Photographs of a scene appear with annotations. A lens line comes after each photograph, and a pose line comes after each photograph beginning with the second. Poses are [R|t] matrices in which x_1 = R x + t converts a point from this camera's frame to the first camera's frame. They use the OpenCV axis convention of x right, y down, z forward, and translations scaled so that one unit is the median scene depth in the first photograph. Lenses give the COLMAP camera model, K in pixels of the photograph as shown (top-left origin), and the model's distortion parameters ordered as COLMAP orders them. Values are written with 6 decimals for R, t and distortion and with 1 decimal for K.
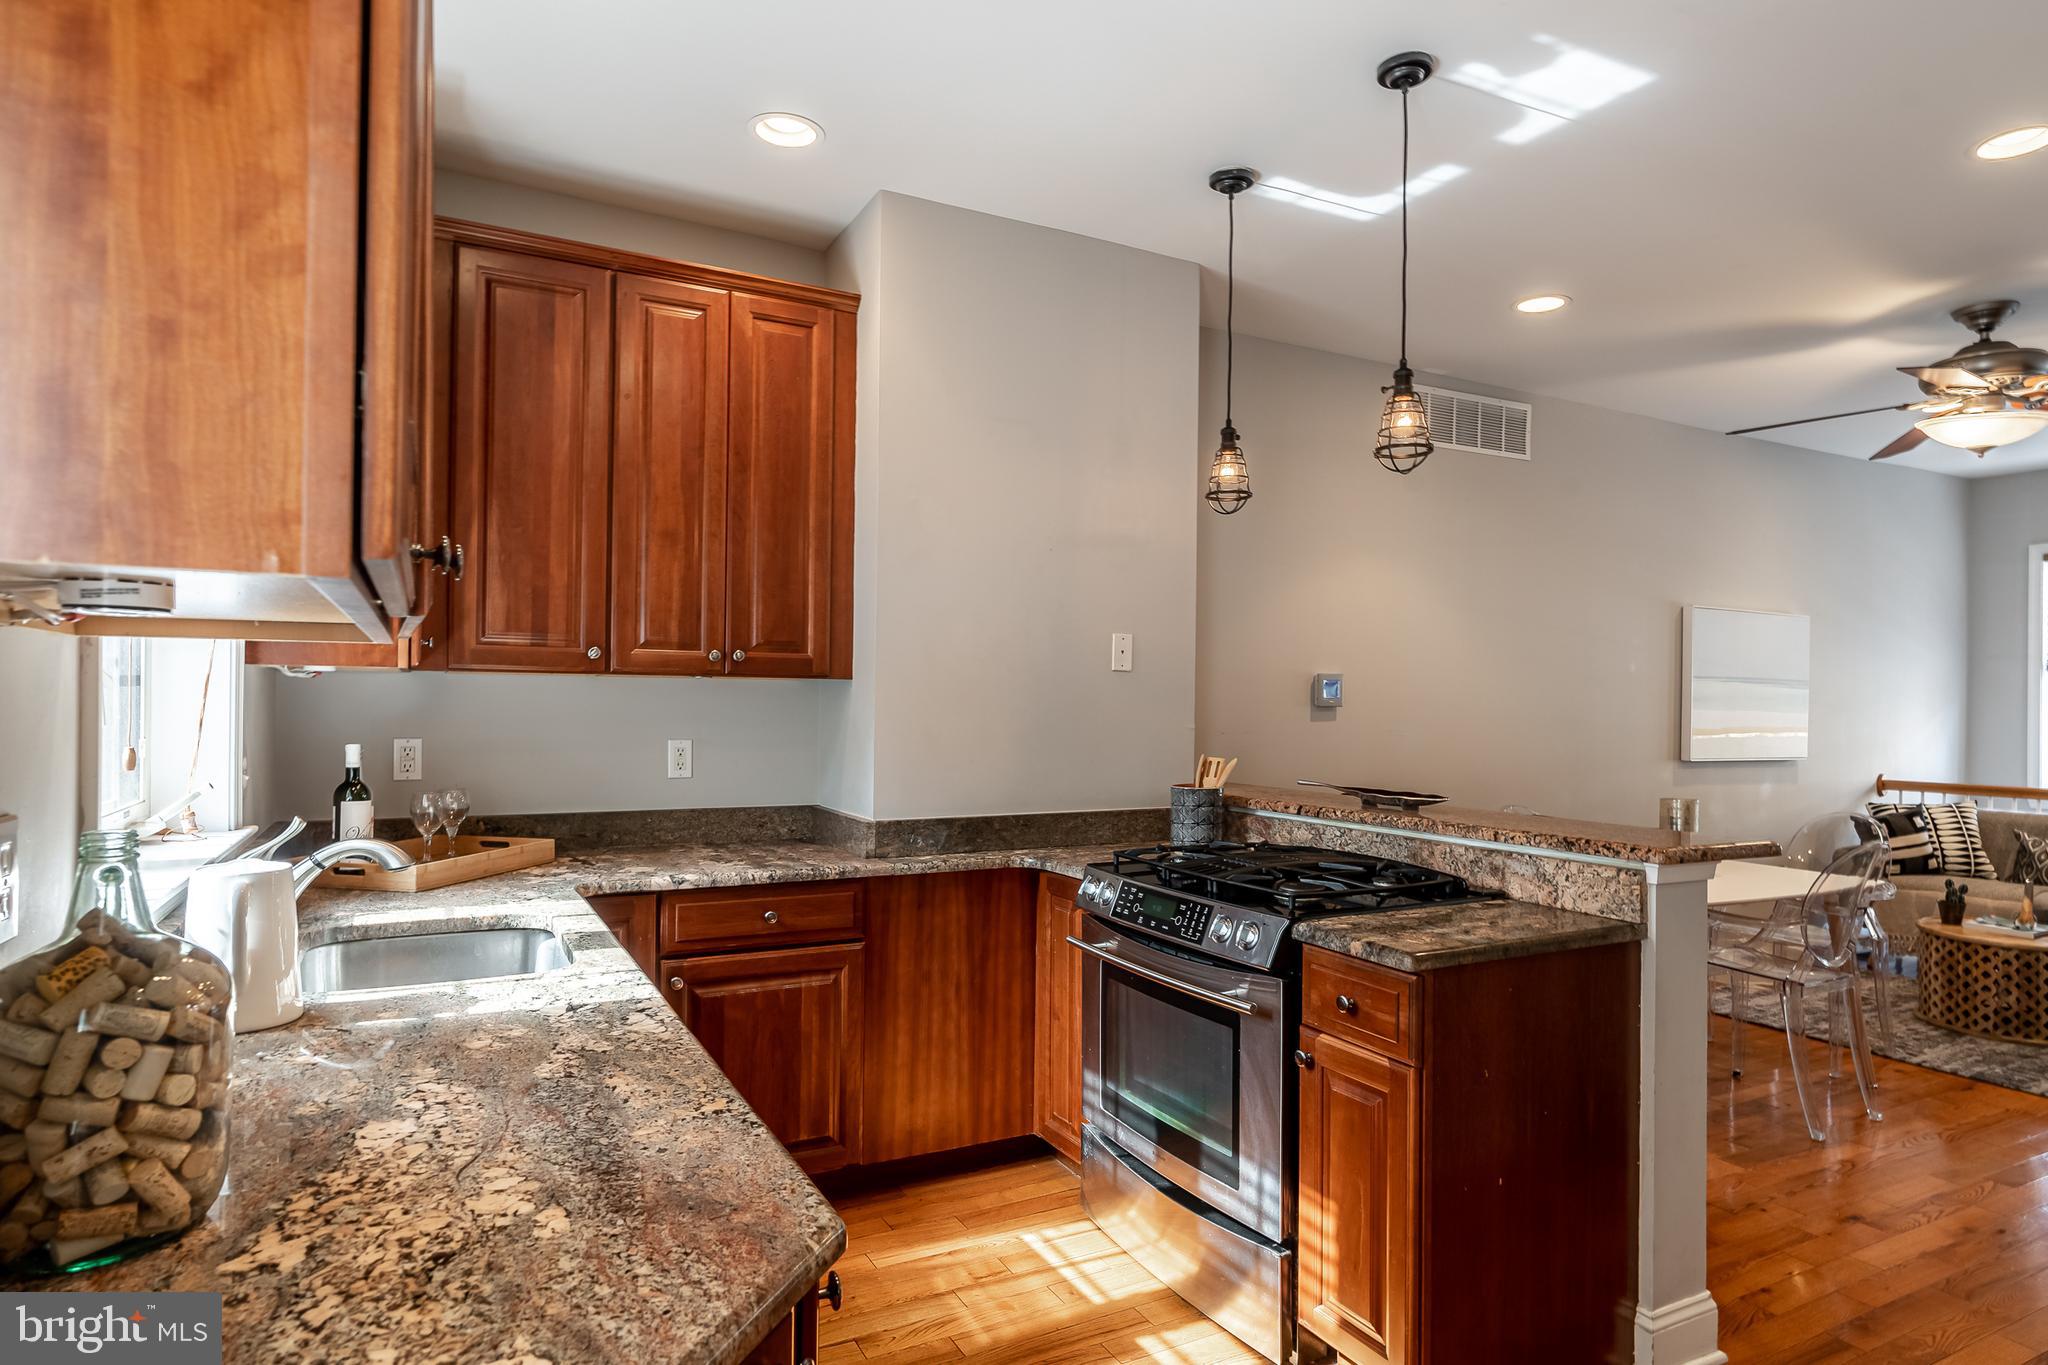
lens RADIAL K [[1130.7, 0, 1015.3], [0, 1130.7, 692.8], [0, 0, 1]] dist [-0.001066, 0.000302]
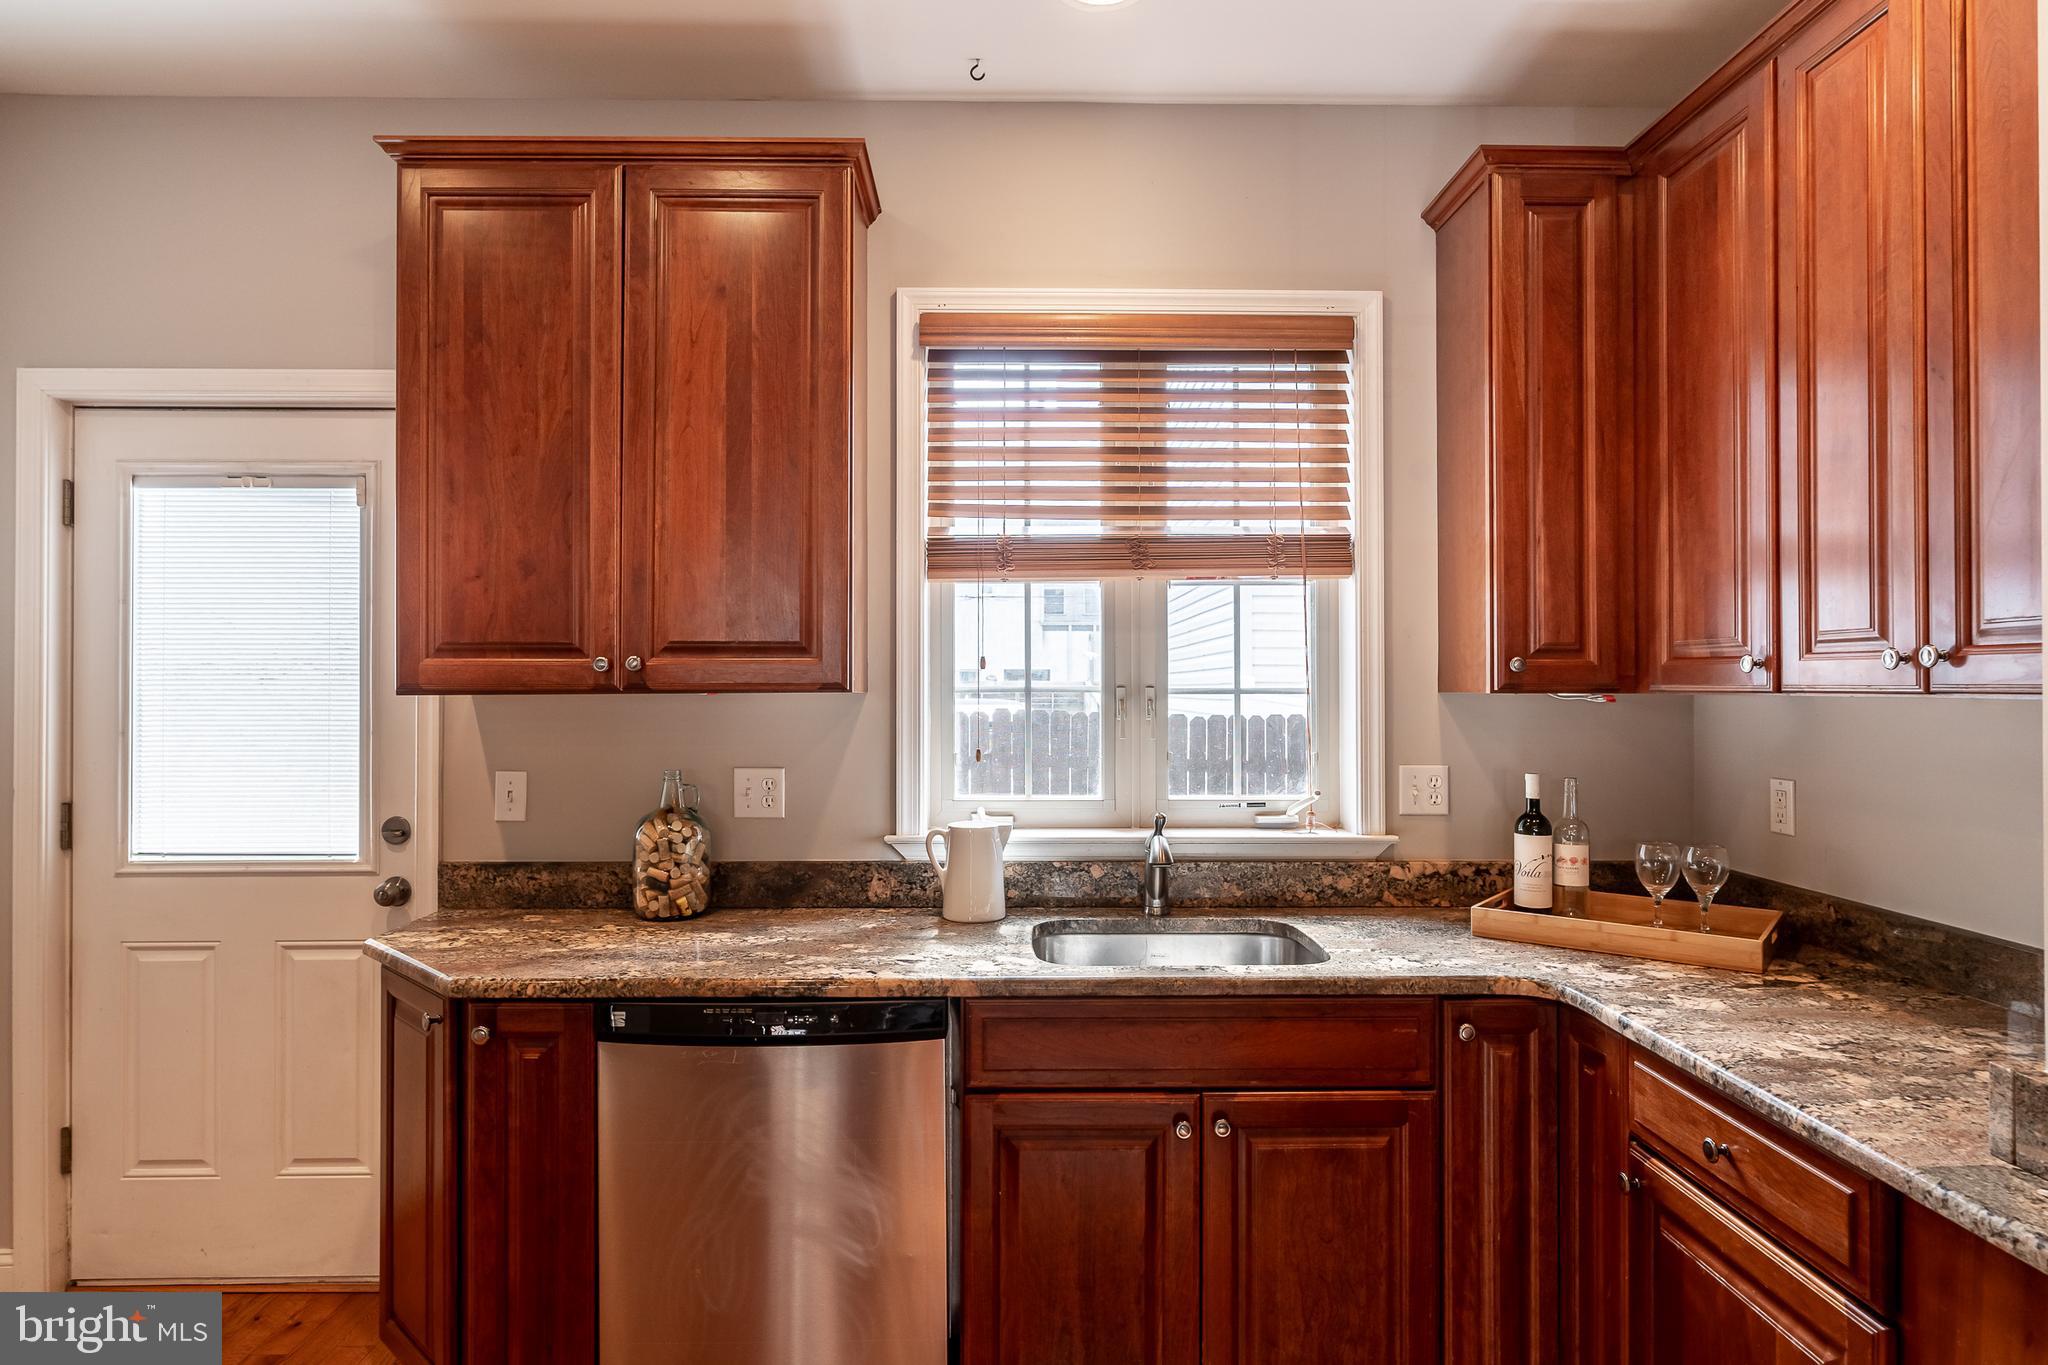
lens RADIAL K [[1139.6, 0, 1030.0], [0, 1139.6, 673.8], [0, 0, 1]] dist [-0.000873, 0.000576]
pose [[-0.442375, -0.019642, -0.896615, 0.373381], [0.001027, 0.999748, -0.022408, -0.013967], [0.896830, -0.010834, -0.442243, 0.857979]]
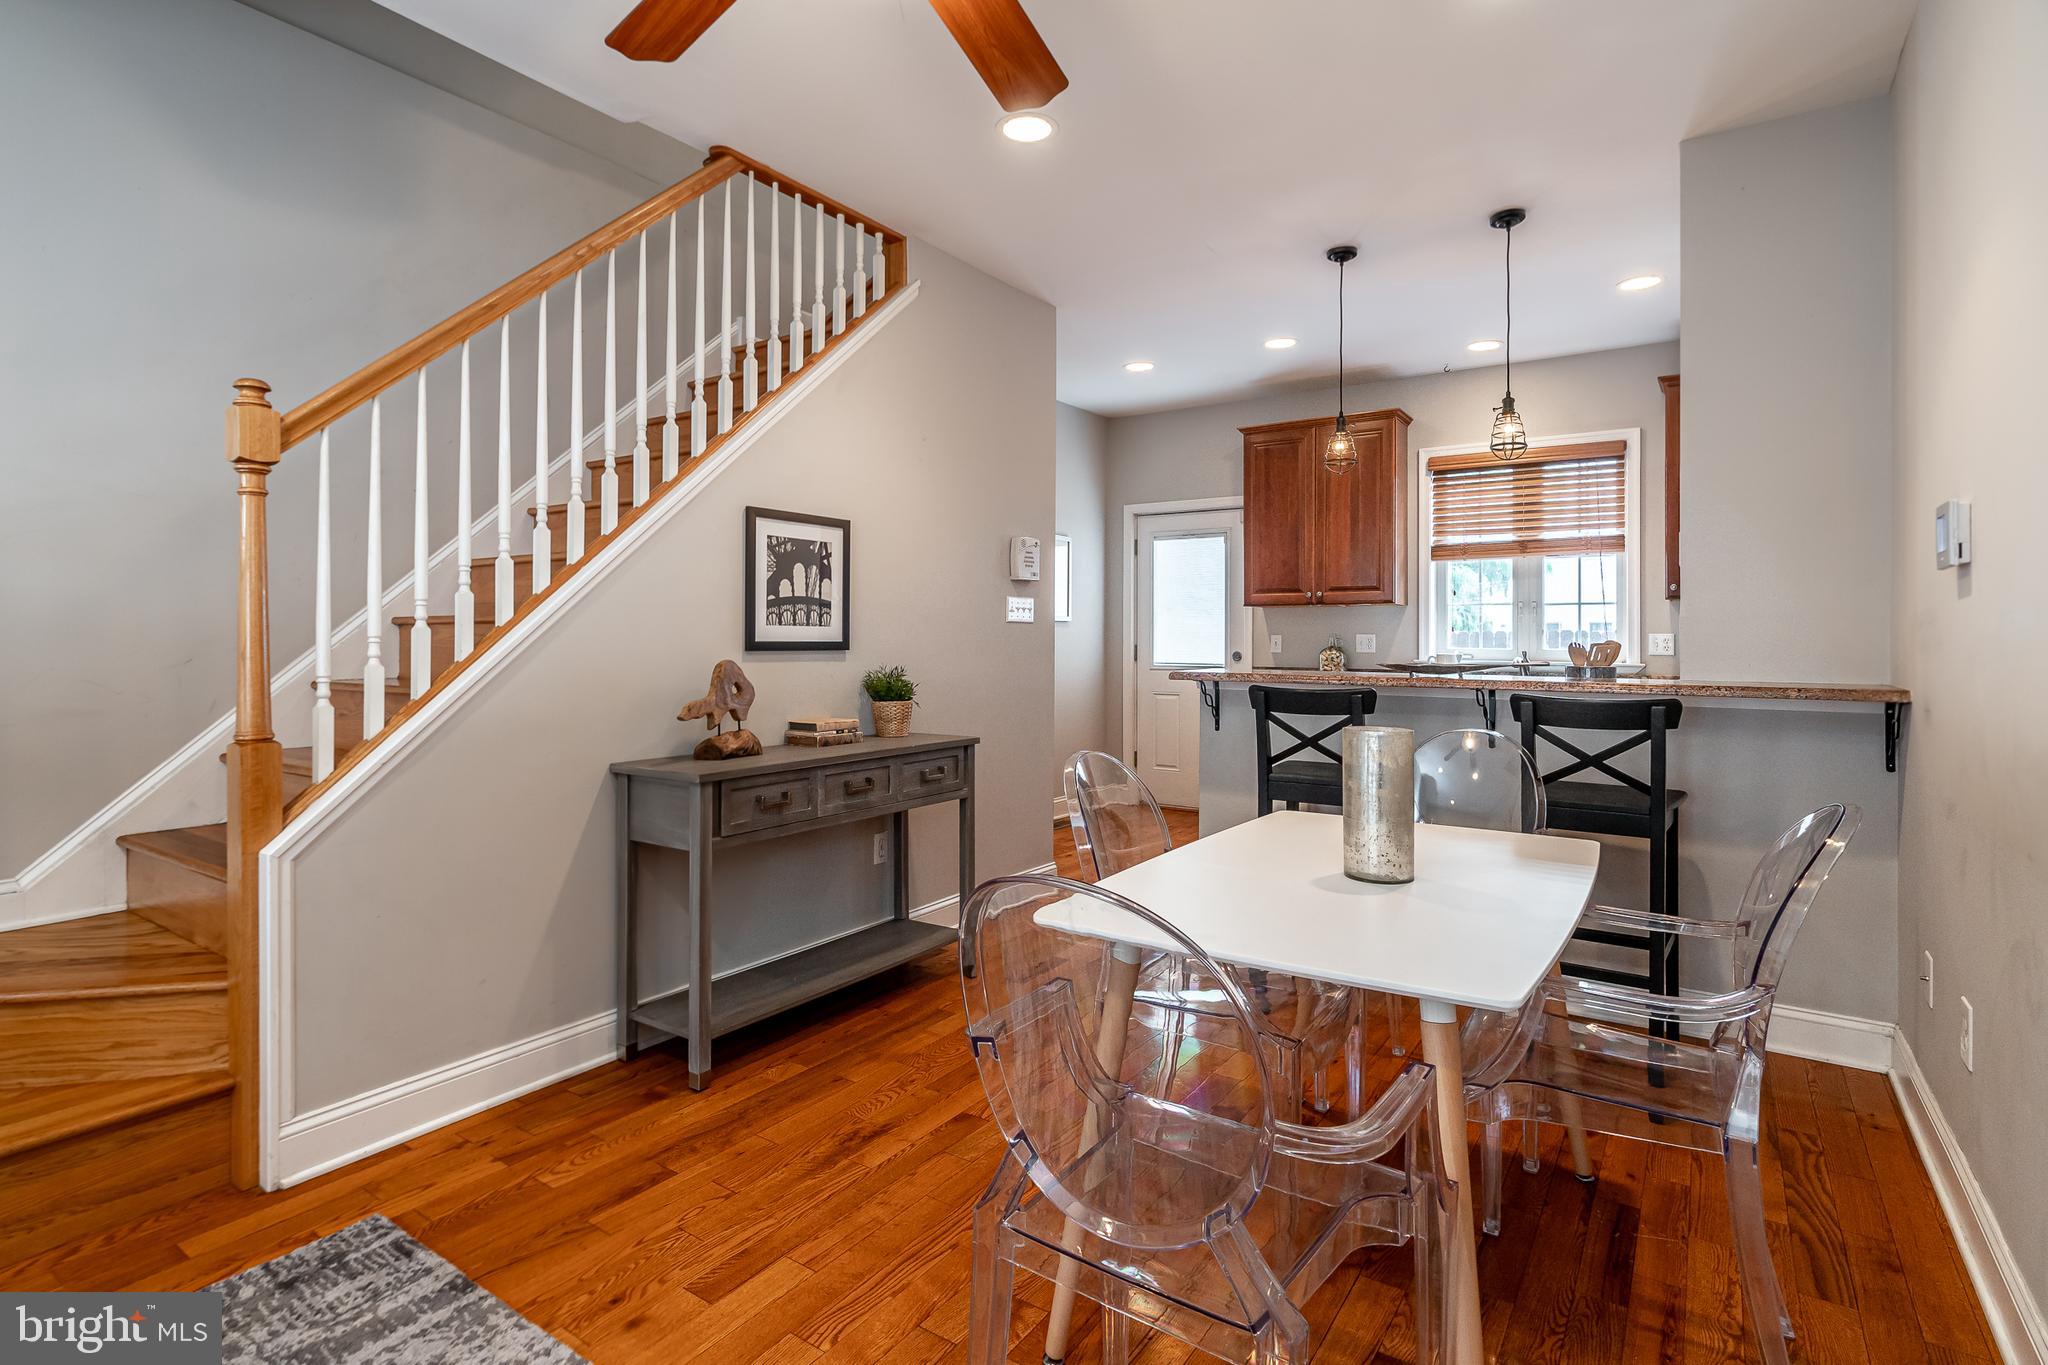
lens RADIAL K [[1029.7, 0, 1013.8], [0, 1029.7, 633.8], [0, 0, 1]] dist [0.001550, 0.000058]
pose [[-0.879018, -0.020836, -0.476332, 1.268480], [-0.013229, 0.999726, -0.019318, 0.082381], [0.476604, -0.010680, -0.879053, 1.746577]]
